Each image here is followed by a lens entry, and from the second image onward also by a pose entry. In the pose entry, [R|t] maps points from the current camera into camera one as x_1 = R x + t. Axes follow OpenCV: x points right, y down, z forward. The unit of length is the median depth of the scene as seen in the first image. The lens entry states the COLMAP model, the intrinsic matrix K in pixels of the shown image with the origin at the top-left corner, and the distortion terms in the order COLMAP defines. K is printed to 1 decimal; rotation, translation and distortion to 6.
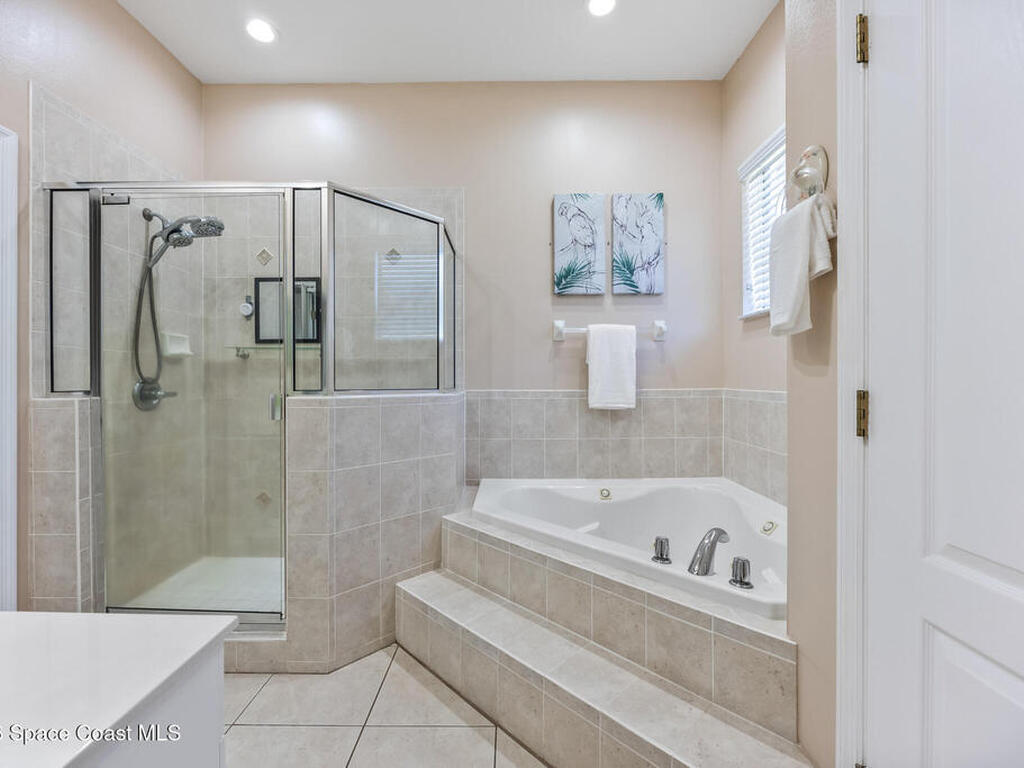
lens RADIAL K [[416.9, 0, 512.0], [0, 416.9, 384.0], [0, 0, 1]] dist [-0.000688, -0.000107]
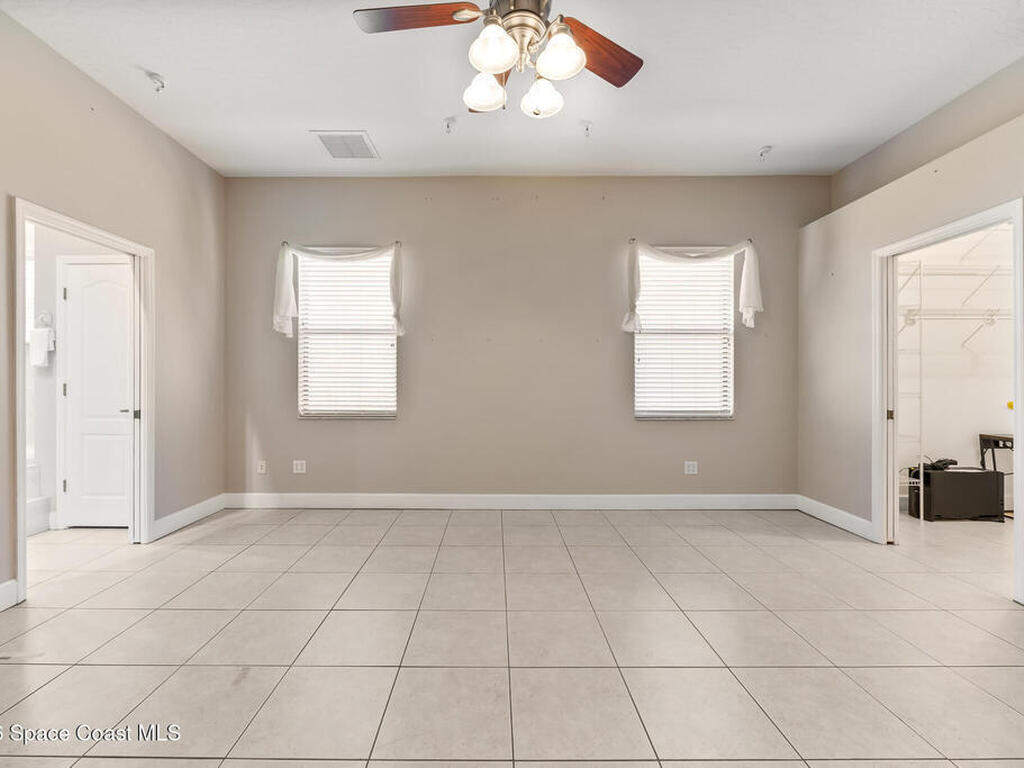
lens RADIAL K [[389.3, 0, 498.1], [0, 389.3, 390.0], [0, 0, 1]] dist [-0.000134, 0.000000]
pose [[-0.001162, -0.004575, 0.999989, -1.922928], [0.001628, 0.999988, 0.004577, 0.045941], [-0.999998, 0.001633, -0.001154, -2.089276]]
